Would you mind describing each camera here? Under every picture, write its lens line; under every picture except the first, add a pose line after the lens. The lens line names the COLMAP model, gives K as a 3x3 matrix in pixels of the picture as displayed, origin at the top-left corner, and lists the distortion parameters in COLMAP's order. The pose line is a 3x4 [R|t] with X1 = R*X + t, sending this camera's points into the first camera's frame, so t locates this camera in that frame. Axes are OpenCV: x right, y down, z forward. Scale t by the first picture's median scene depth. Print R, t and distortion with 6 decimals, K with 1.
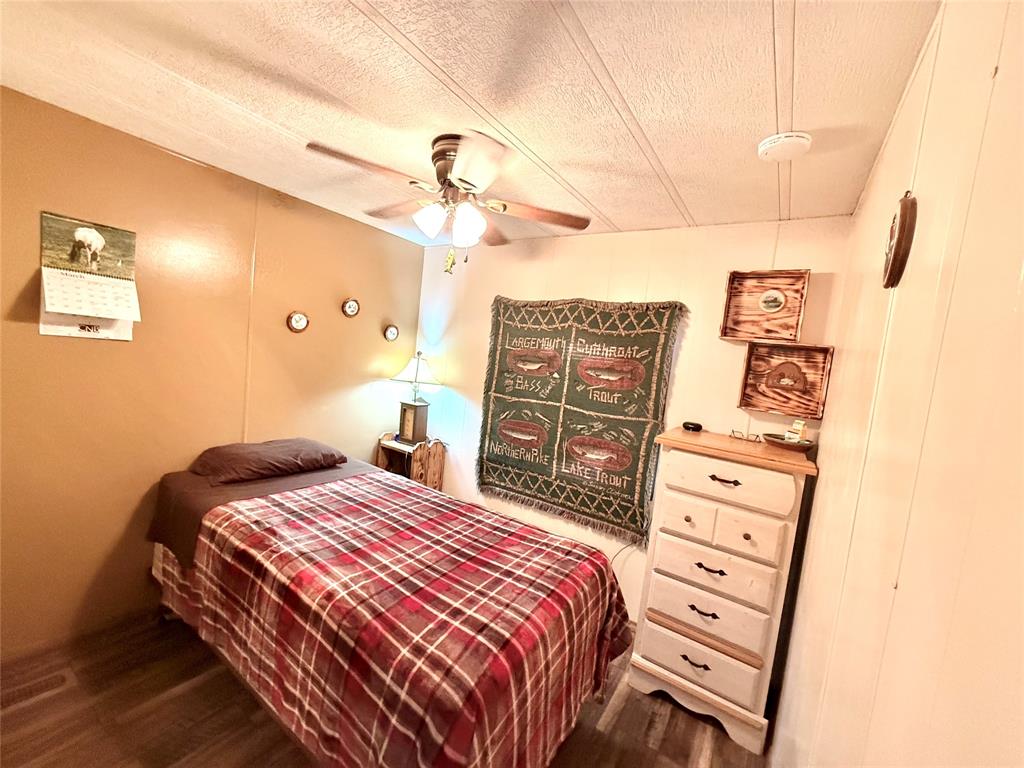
lens RADIAL K [[408.2, 0, 514.2], [0, 408.2, 385.9], [0, 0, 1]] dist [-0.000842, -0.000433]
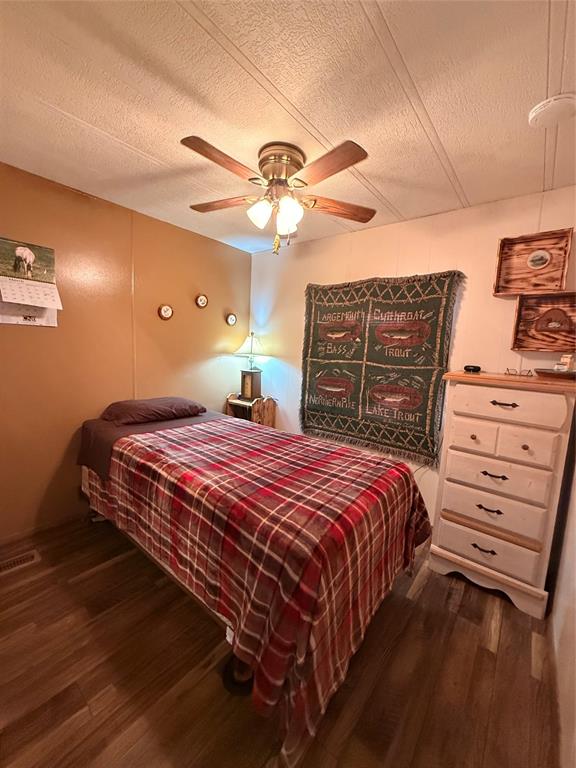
lens RADIAL K [[306.2, 0, 288.5], [0, 306.2, 382.0], [0, 0, 1]] dist [-0.000842, -0.000433]
pose [[0.993705, -0.050281, -0.100115, -0.039000], [0.053351, 0.998177, 0.028224, 0.100147], [0.098513, -0.033388, 0.994575, 0.010252]]
